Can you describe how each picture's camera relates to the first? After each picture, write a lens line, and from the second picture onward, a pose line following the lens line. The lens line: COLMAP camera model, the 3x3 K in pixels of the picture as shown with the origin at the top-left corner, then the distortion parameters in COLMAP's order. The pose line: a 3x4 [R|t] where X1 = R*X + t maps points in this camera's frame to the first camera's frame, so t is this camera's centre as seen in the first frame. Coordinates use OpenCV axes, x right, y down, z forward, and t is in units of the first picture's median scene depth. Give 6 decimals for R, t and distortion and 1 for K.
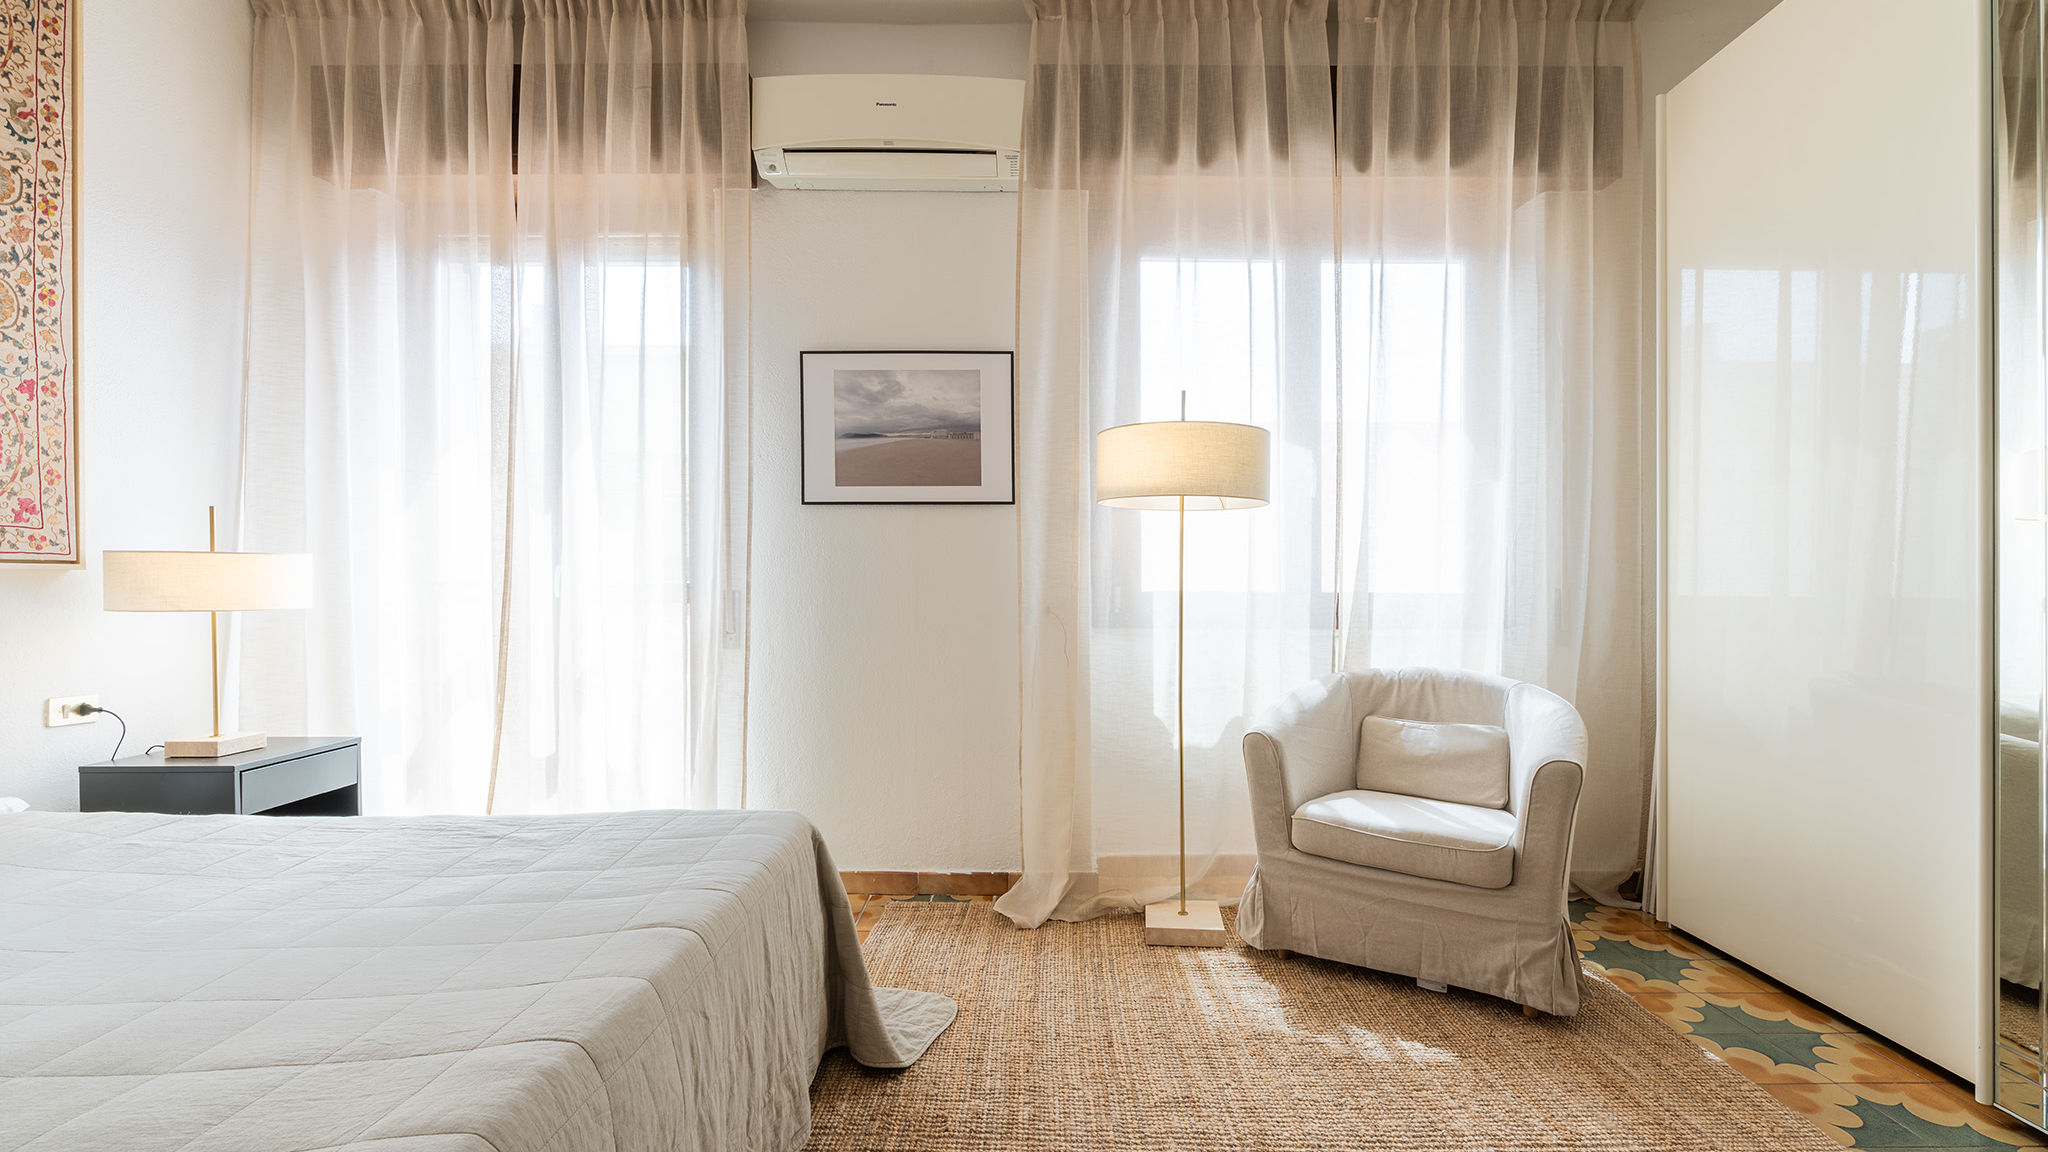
lens RADIAL K [[865.1, 0, 1041.2], [0, 865.1, 592.0], [0, 0, 1]] dist [-0.001411, -0.000404]
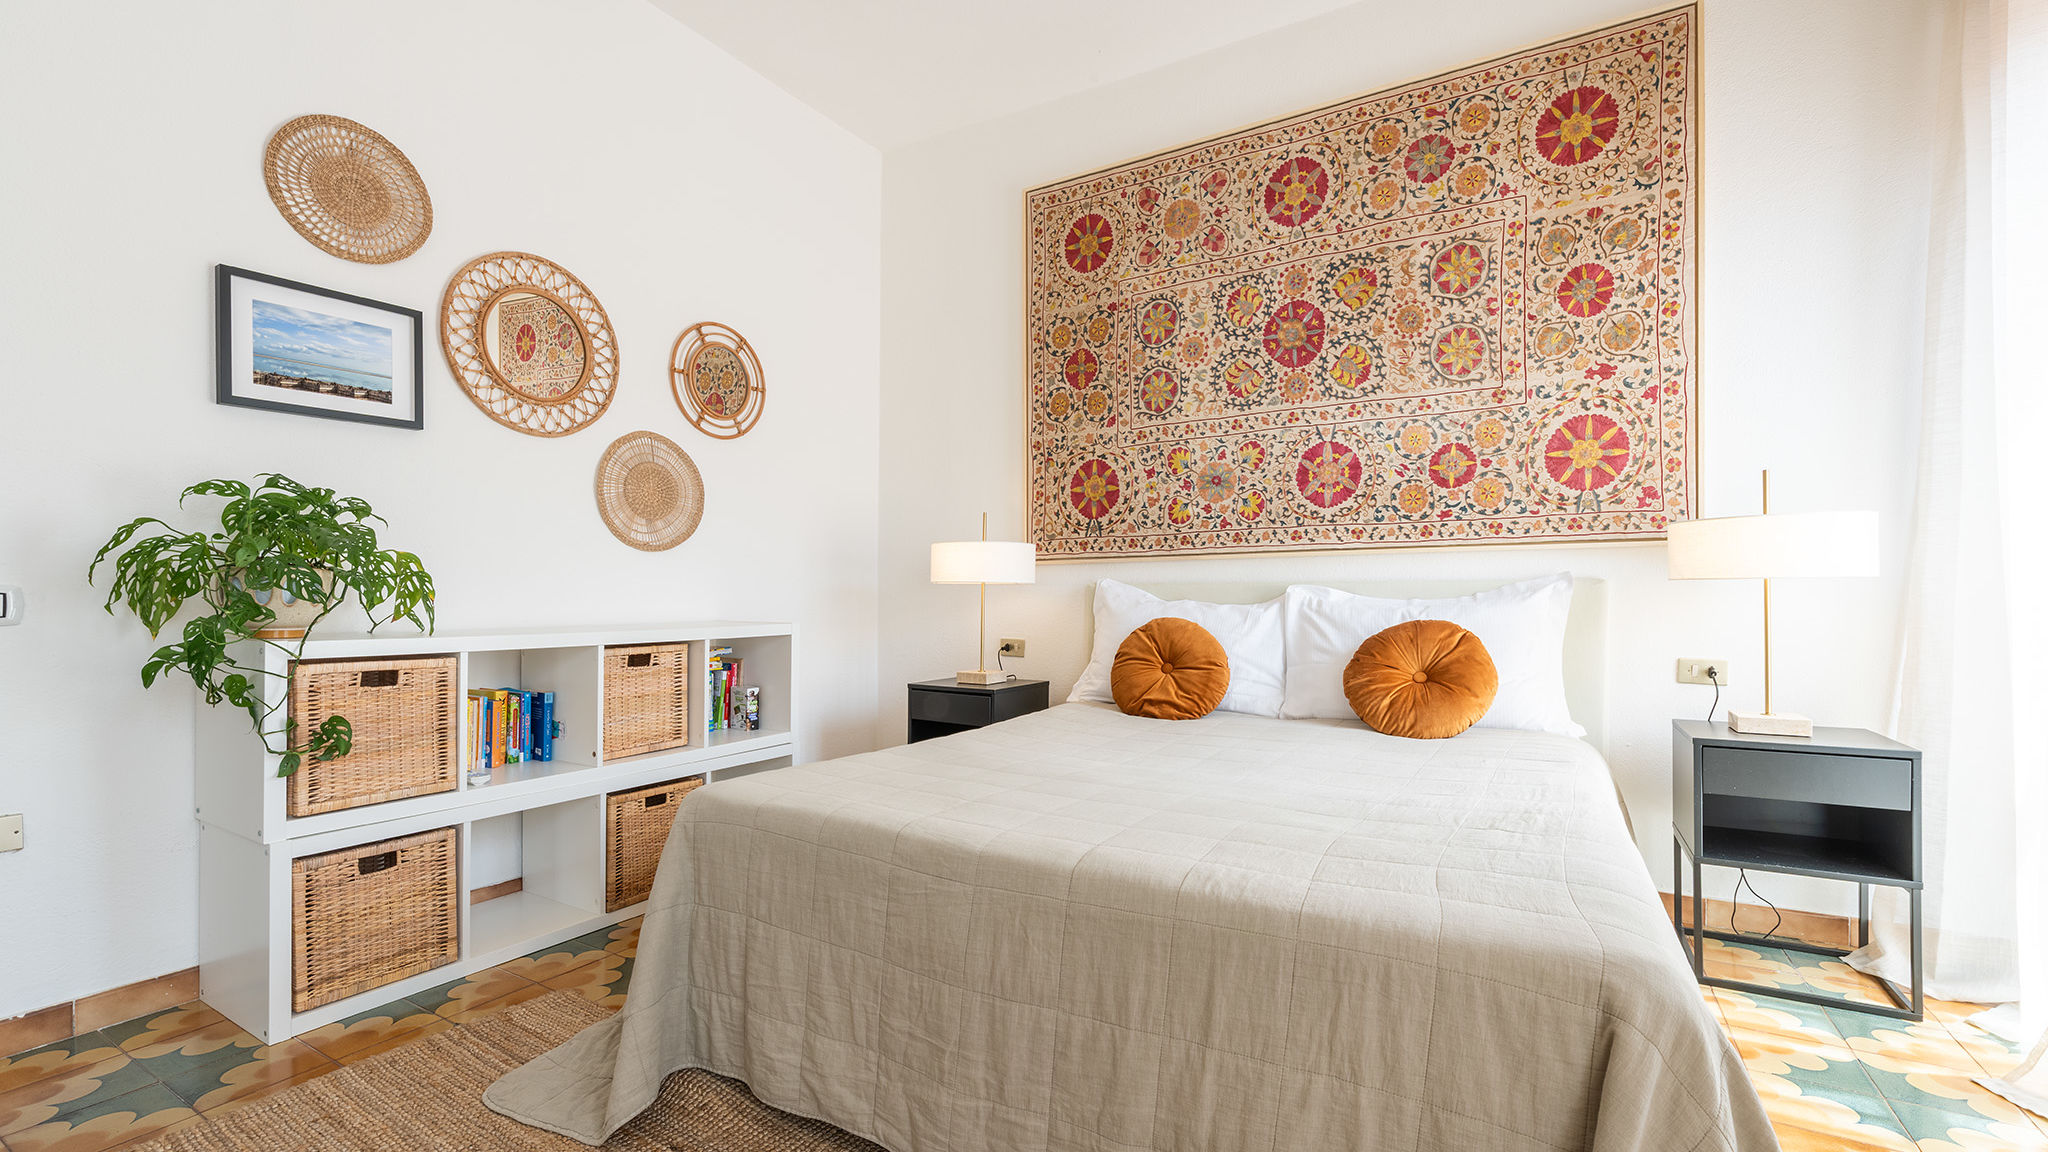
lens RADIAL K [[865.1, 0, 1024.5], [0, 865.1, 597.2], [0, 0, 1]] dist [-0.001411, -0.000404]
pose [[-0.516454, 0.001446, -0.856314, 0.287169], [-0.005533, 0.999972, 0.005025, 0.042443], [0.856297, 0.007334, -0.516432, 0.863807]]
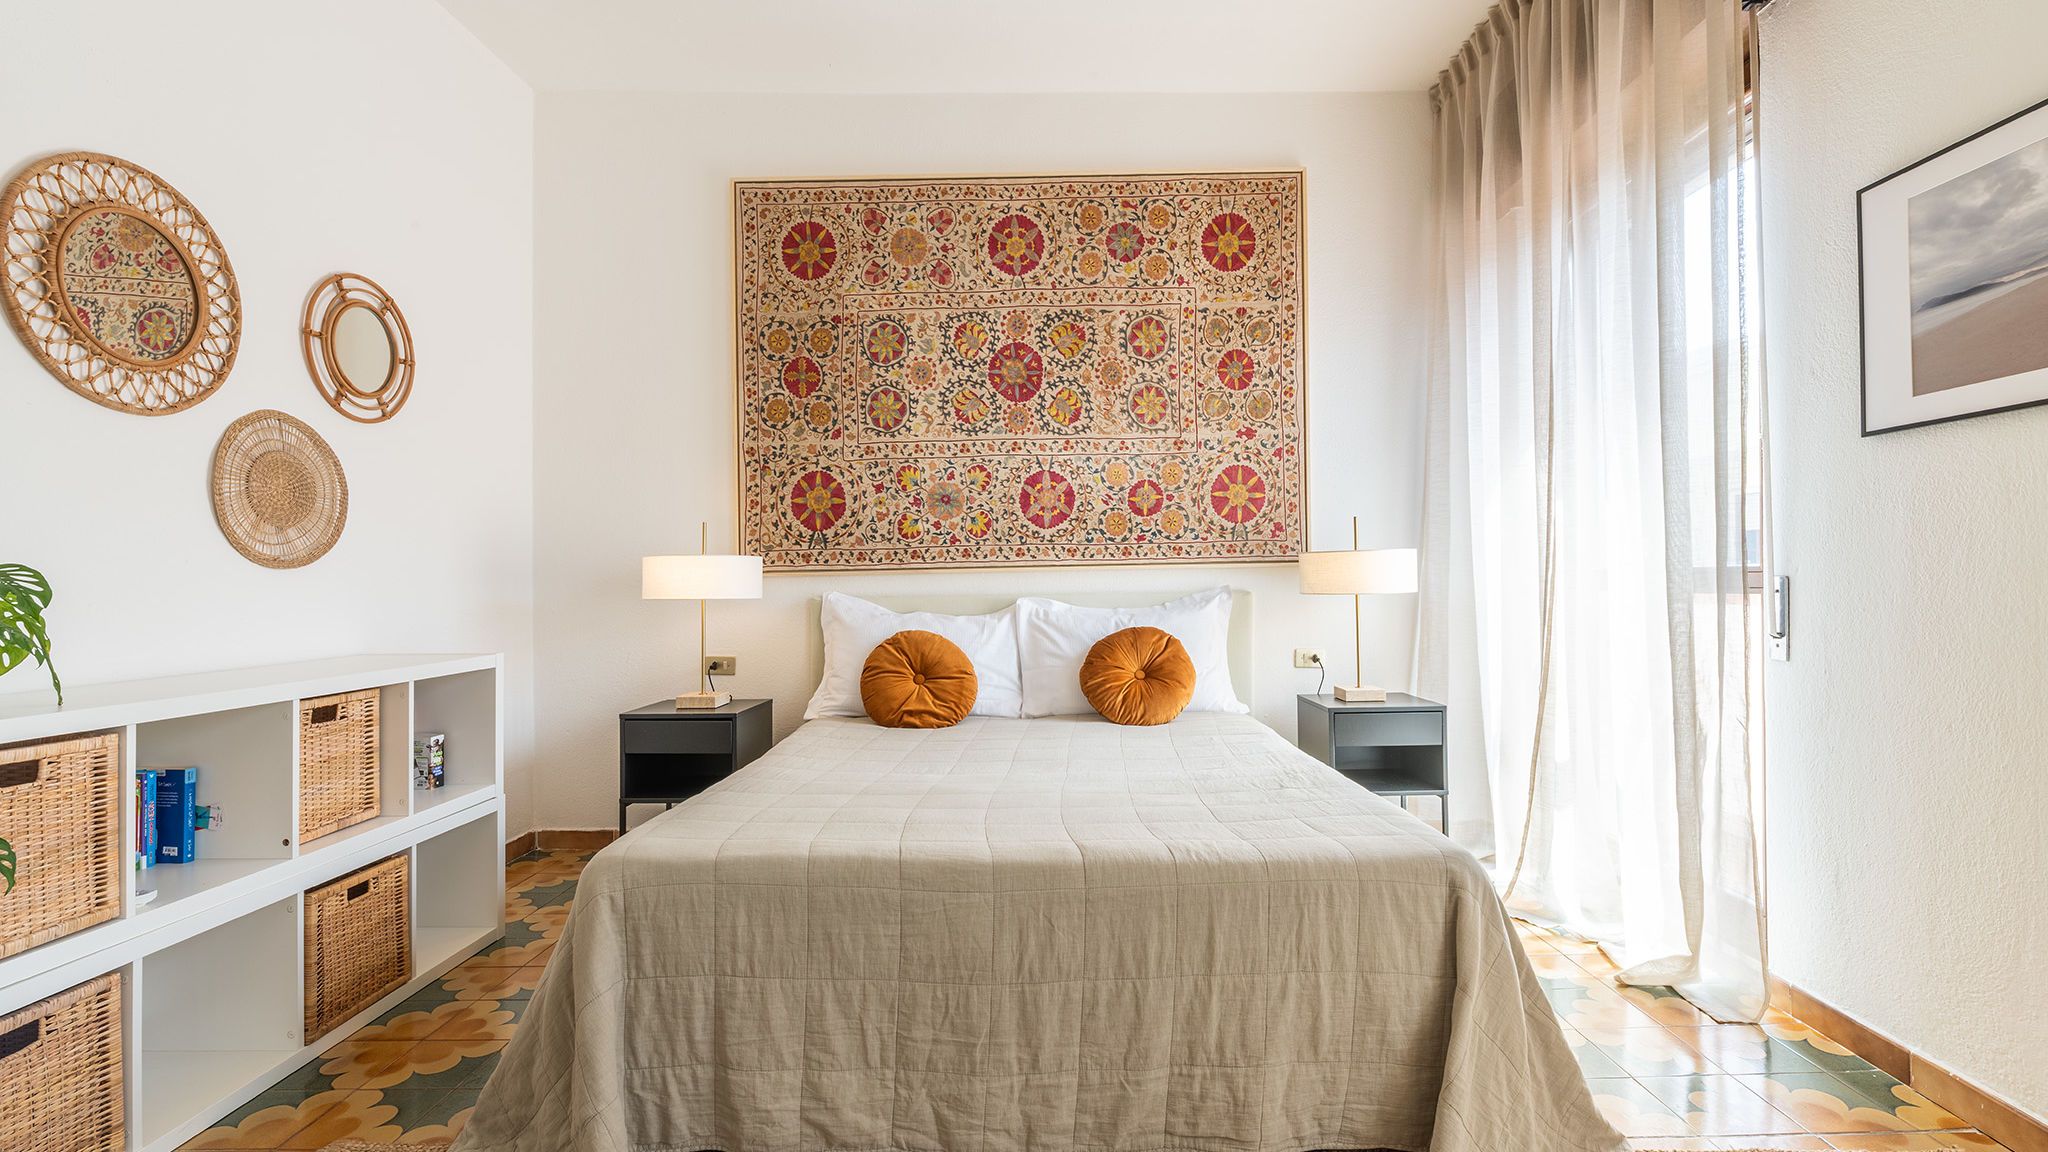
lens RADIAL K [[919.7, 0, 1038.0], [0, 919.7, 578.5], [0, 0, 1]] dist [-0.002709, -0.000712]
pose [[-0.009071, -0.003816, -0.999952, 0.523102], [0.005399, 0.999978, -0.003865, -0.000144], [0.999944, -0.005433, -0.009050, 0.560172]]
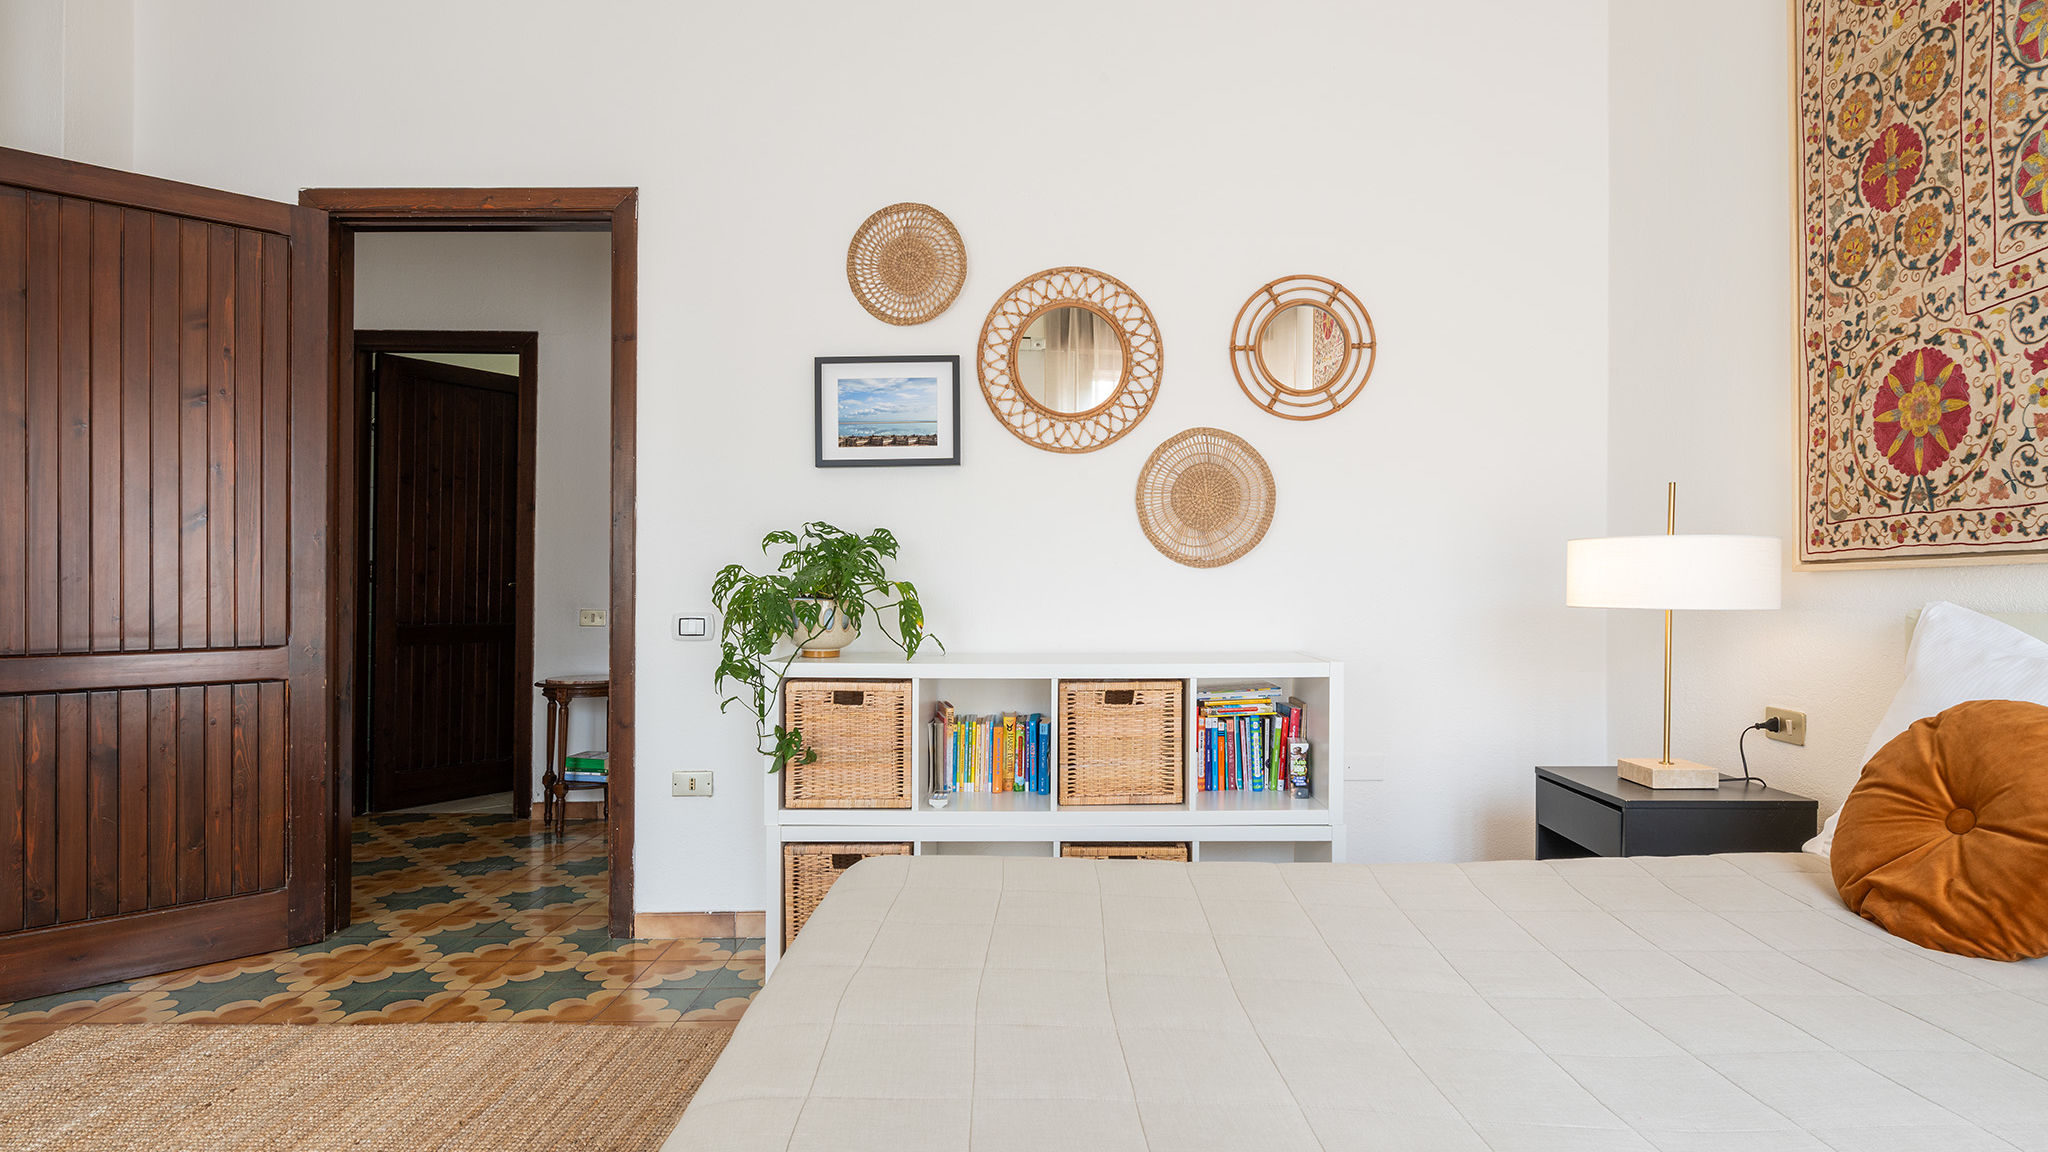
lens RADIAL K [[1028.2, 0, 1056.7], [0, 1028.2, 583.9], [0, 0, 1]] dist [-0.002960, -0.002101]
pose [[-0.999977, 0.000447, -0.006831, -0.392048], [0.000444, 1.000000, 0.000421, -0.000310], [0.006831, 0.000418, -0.999977, 1.039891]]
